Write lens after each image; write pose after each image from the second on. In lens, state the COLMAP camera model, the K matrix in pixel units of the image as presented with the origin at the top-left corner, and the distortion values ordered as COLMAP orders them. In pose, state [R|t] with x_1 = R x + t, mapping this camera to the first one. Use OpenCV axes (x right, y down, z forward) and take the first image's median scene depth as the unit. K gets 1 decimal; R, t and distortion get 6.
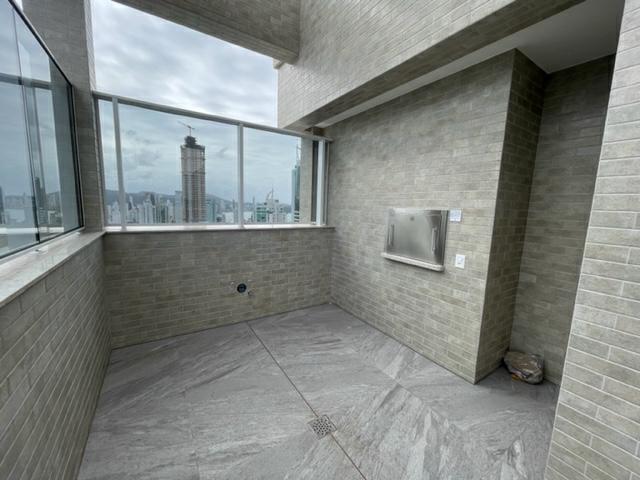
lens RADIAL K [[258.7, 0, 320.0], [0, 258.7, 240.0], [0, 0, 1]] dist [0.000788, -0.000058]
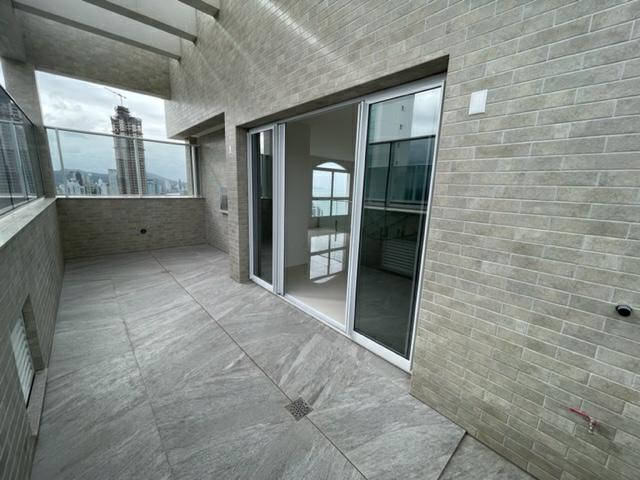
lens RADIAL K [[258.7, 0, 320.0], [0, 258.7, 240.0], [0, 0, 1]] dist [0.000788, -0.000058]
pose [[0.986212, -0.030696, 0.162615, 0.633783], [0.018967, 0.997137, 0.073193, 0.141329], [-0.164396, -0.069100, 0.983971, -1.008950]]
